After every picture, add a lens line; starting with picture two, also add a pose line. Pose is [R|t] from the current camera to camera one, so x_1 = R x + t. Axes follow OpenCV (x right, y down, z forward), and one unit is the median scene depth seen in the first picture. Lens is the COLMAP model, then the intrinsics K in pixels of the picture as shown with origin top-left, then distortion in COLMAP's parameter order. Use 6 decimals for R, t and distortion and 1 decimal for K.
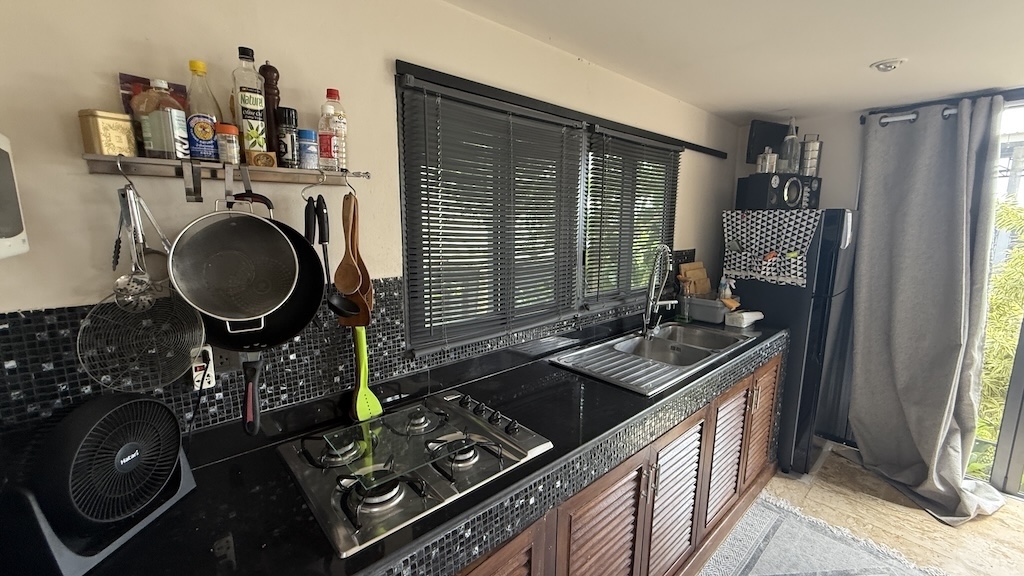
lens RADIAL K [[410.5, 0, 512.0], [0, 410.5, 288.0], [0, 0, 1]] dist [-0.000127, -0.000186]
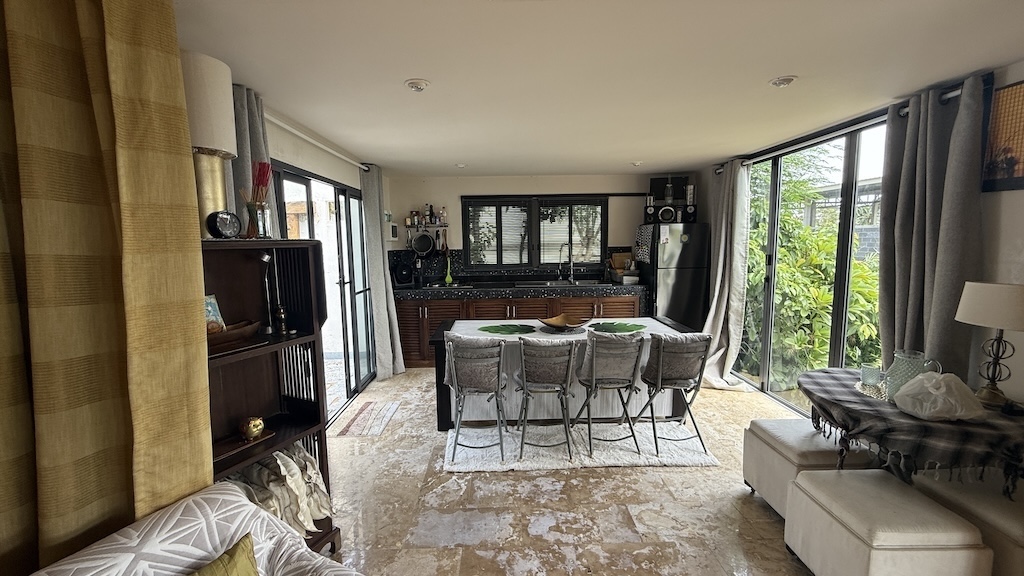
lens RADIAL K [[410.5, 0, 512.0], [0, 410.5, 288.0], [0, 0, 1]] dist [-0.000127, -0.000186]
pose [[0.764036, 0.062081, -0.642180, 3.340078], [-0.084536, 0.996411, -0.004252, 0.404533], [0.639612, 0.057536, 0.766542, -2.102521]]
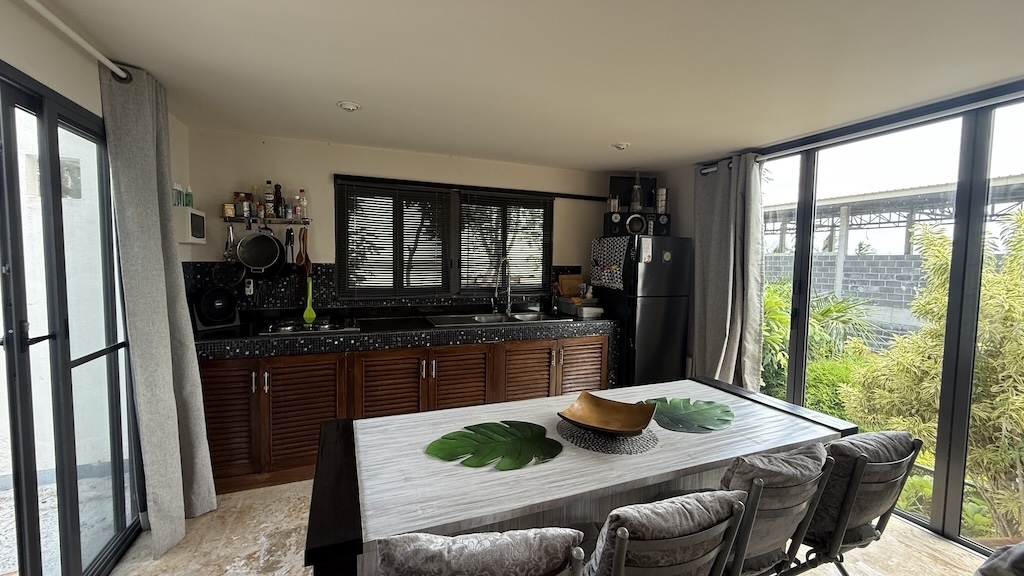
lens RADIAL K [[410.5, 0, 512.0], [0, 410.5, 288.0], [0, 0, 1]] dist [-0.000127, -0.000186]
pose [[0.942803, 0.034906, -0.331518, 1.859058], [-0.065892, 0.994395, -0.082688, 0.303222], [0.326773, 0.099803, 0.939818, -1.058697]]
